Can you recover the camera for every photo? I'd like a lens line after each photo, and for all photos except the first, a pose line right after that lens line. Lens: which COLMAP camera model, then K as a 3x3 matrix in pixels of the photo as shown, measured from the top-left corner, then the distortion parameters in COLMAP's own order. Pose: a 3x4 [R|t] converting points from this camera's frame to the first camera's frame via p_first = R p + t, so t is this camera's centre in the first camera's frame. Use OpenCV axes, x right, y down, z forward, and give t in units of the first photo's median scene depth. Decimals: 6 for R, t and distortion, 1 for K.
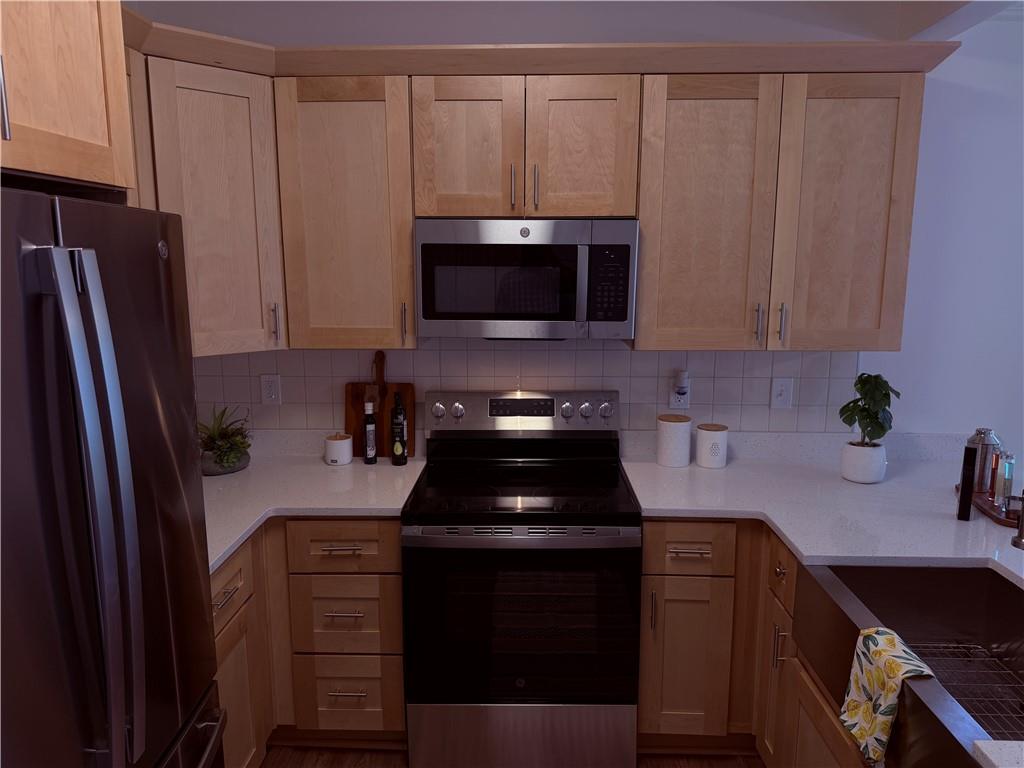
lens RADIAL K [[712.0, 0, 507.1], [0, 712.0, 382.6], [0, 0, 1]] dist [0.004247, -0.007235]
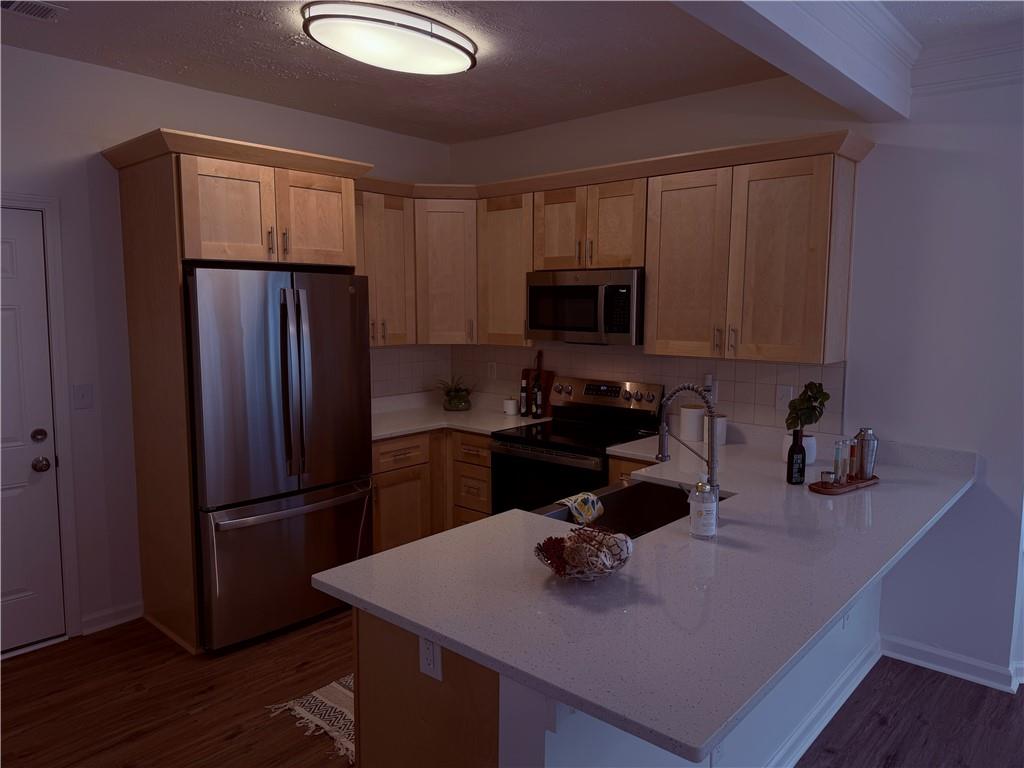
lens RADIAL K [[712.0, 0, 502.4], [0, 712.0, 385.8], [0, 0, 1]] dist [0.004247, -0.007235]
pose [[0.759113, 0.078494, -0.646209, 0.959256], [-0.108031, 0.994128, -0.006151, 0.065552], [0.641932, 0.074480, 0.763136, -0.354998]]
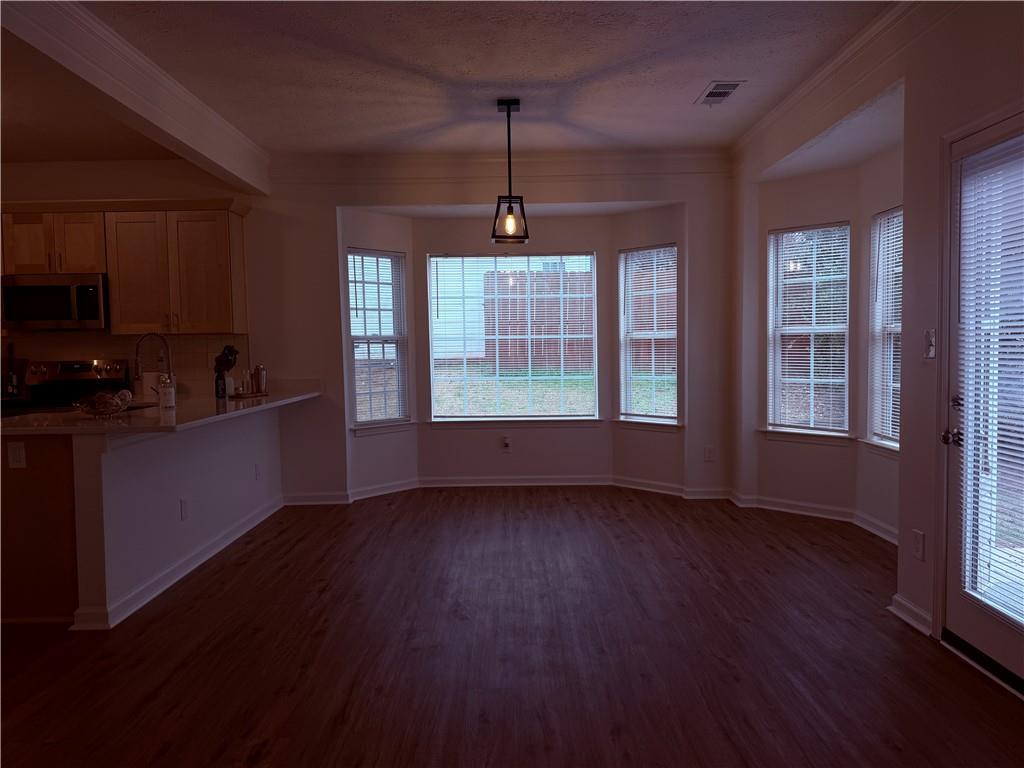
lens RADIAL K [[712.0, 0, 510.2], [0, 712.0, 389.8], [0, 0, 1]] dist [0.004247, -0.007235]
pose [[0.998919, -0.020700, 0.041625, 1.320698], [0.024766, 0.994712, -0.099675, 0.371612], [-0.039342, 0.100598, 0.994149, -1.194104]]
